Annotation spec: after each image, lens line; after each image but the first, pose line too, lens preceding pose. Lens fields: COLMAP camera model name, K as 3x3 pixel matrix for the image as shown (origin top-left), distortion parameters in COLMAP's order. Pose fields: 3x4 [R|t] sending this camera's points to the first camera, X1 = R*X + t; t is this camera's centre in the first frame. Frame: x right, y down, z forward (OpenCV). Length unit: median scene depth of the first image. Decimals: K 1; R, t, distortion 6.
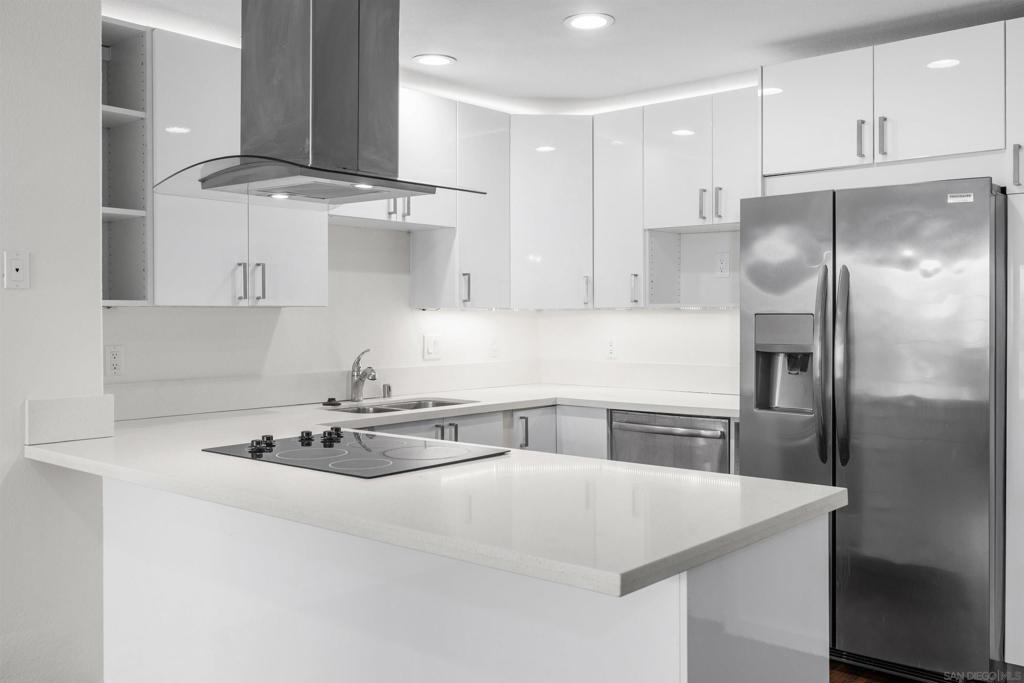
lens RADIAL K [[933.0, 0, 510.7], [0, 933.0, 319.2], [0, 0, 1]] dist [0.001818, -0.003310]
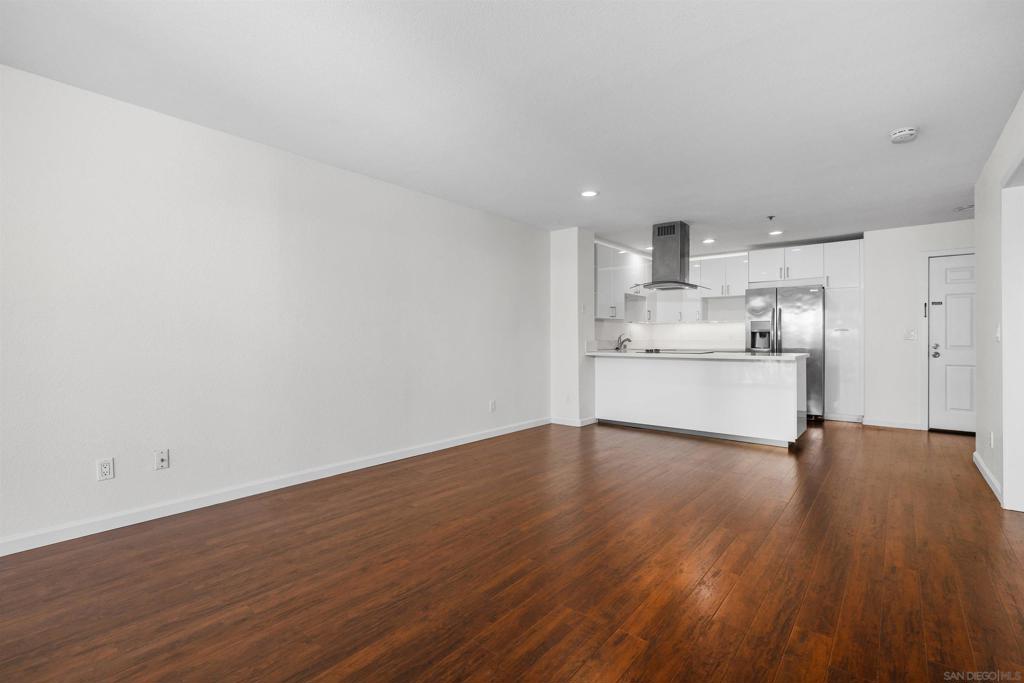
lens RADIAL K [[463.0, 0, 516.8], [0, 463.0, 338.9], [0, 0, 1]] dist [-0.010263, -0.000070]
pose [[0.999655, 0.001427, 0.026222, -0.572911], [-0.001319, 0.999991, -0.004124, 0.058601], [-0.026228, 0.004088, 0.999648, -0.626638]]
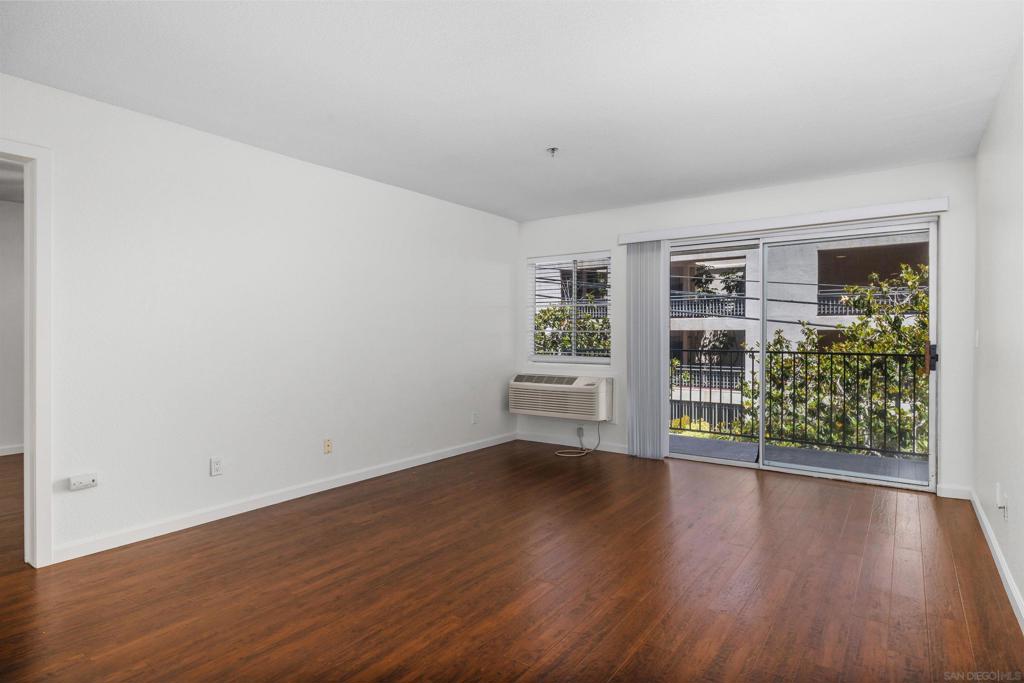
lens RADIAL K [[546.5, 0, 512.0], [0, 546.5, 341.5], [0, 0, 1]] dist [-0.000628, 0.000142]
pose [[-0.995802, 0.000902, -0.091534, -0.459109], [-0.000669, 0.999853, 0.017128, 0.033960], [0.091536, 0.017117, -0.995655, 0.545236]]
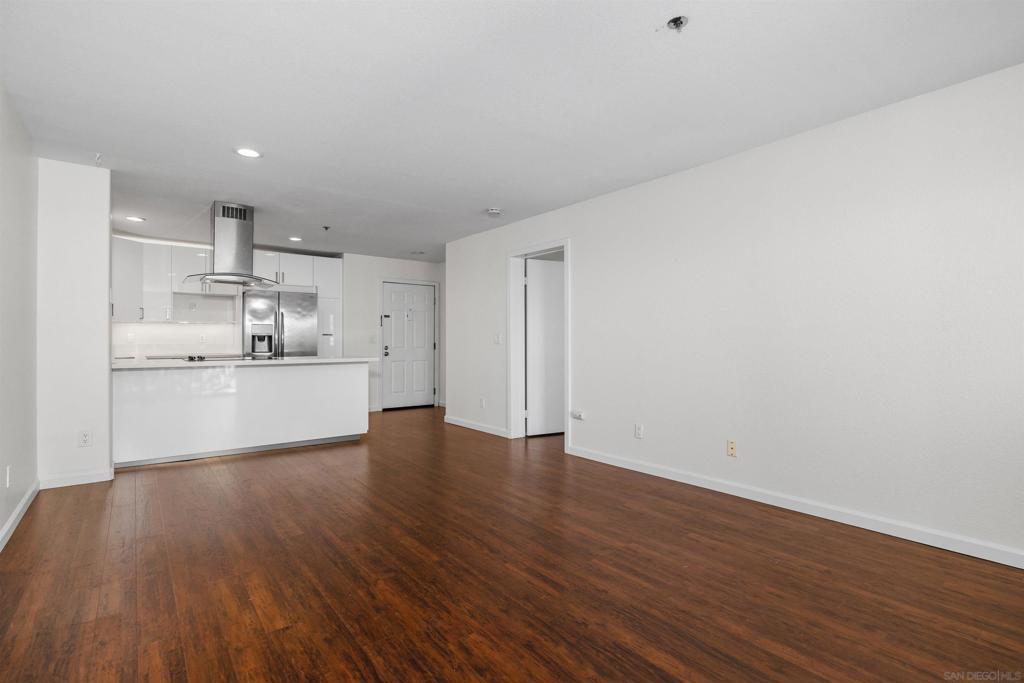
lens RADIAL K [[490.9, 0, 513.8], [0, 490.9, 338.7], [0, 0, 1]] dist [-0.002261, -0.000328]
pose [[0.193952, 0.007403, 0.980983, -1.083106], [0.005622, 0.999947, -0.008657, 0.056460], [-0.980995, 0.007195, 0.193901, -0.226073]]
